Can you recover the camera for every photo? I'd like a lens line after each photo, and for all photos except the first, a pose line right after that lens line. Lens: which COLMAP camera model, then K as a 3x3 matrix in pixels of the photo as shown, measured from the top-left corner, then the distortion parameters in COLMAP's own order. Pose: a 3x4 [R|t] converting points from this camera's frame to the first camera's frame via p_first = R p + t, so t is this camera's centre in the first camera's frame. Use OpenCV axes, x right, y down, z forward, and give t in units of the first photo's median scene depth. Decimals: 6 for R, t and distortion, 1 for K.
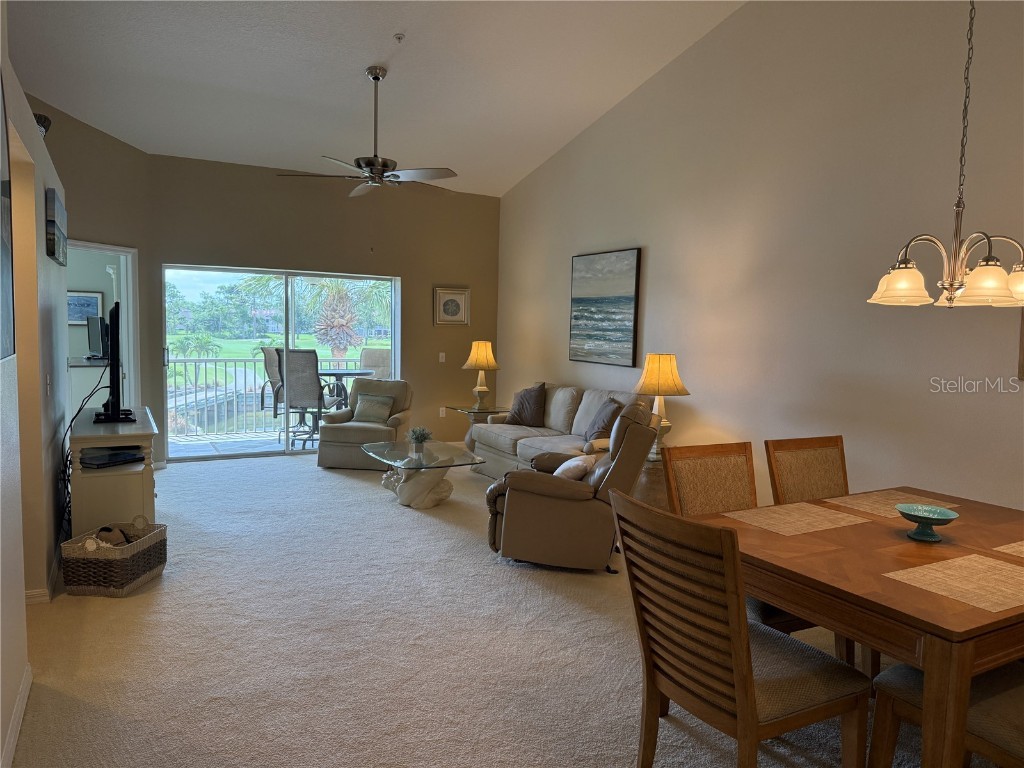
lens RADIAL K [[723.8, 0, 523.0], [0, 723.8, 387.2], [0, 0, 1]] dist [0.003183, -0.001152]
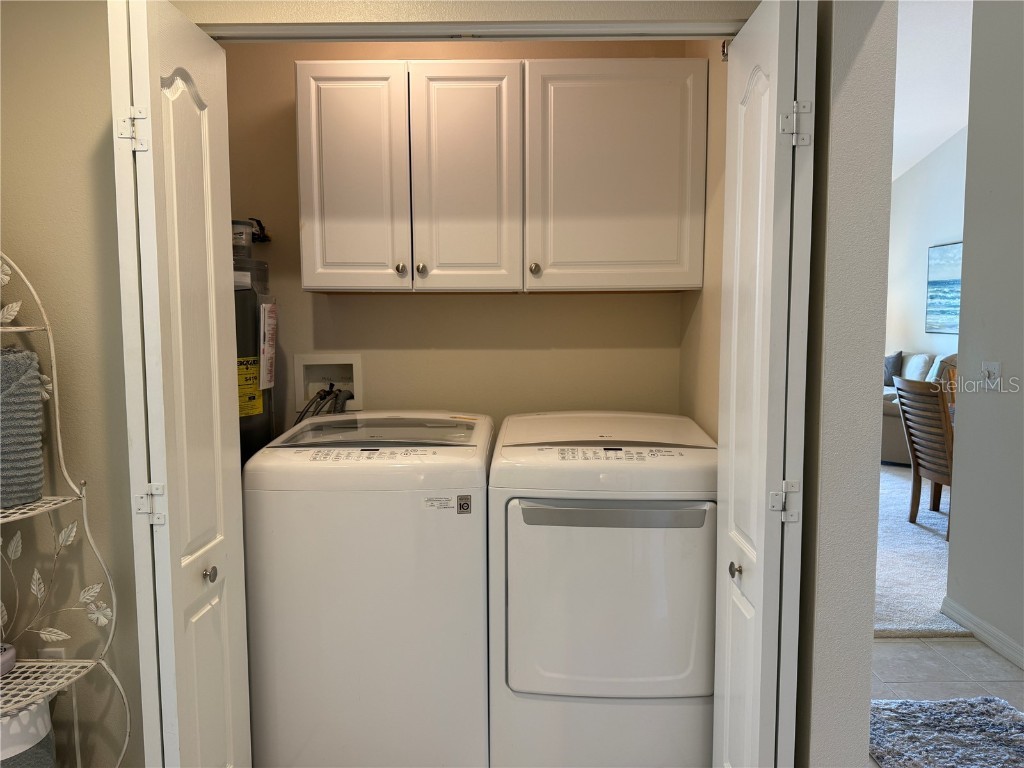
lens RADIAL K [[712.1, 0, 512.0], [0, 712.1, 384.0], [0, 0, 1]] dist [0.065217, -0.116298]
pose [[0.870899, 0.015336, -0.491222, 0.056619], [-0.012634, 0.999881, 0.008817, 0.050249], [0.491299, -0.001472, 0.870990, -0.417194]]
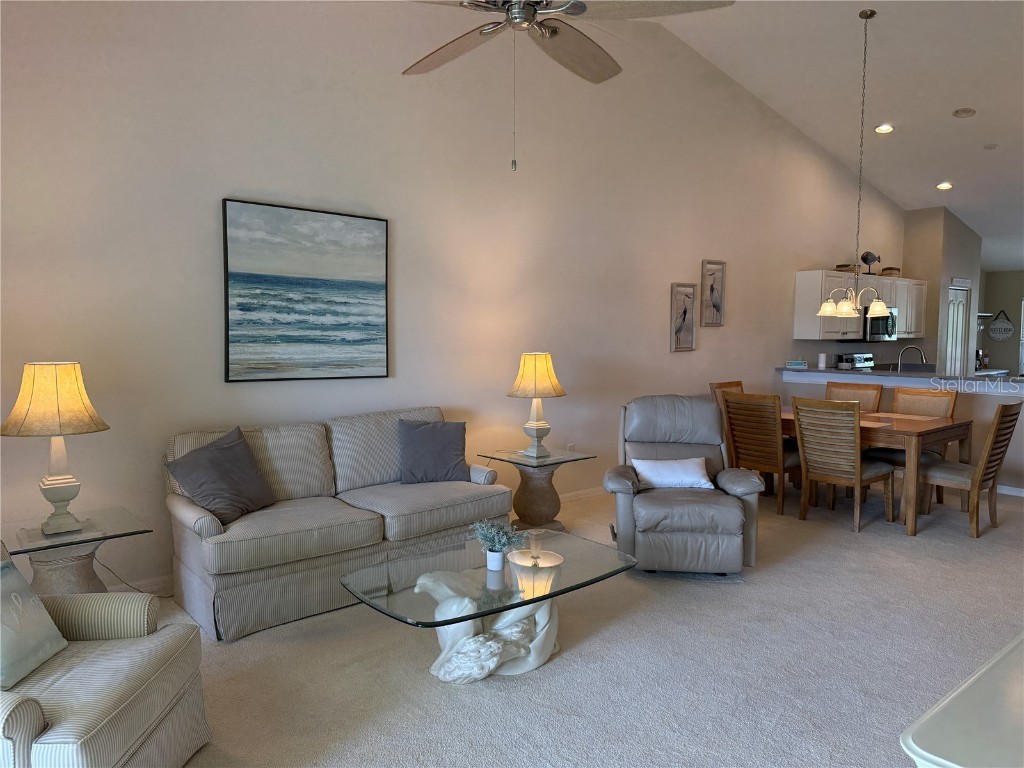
lens RADIAL K [[712.1, 0, 512.0], [0, 712.1, 384.0], [0, 0, 1]] dist [0.065217, -0.116298]
pose [[-0.202589, -0.104944, 0.973624, -0.562356], [0.064464, 0.990655, 0.120193, -0.094526], [-0.977140, 0.087113, -0.193931, 0.946456]]
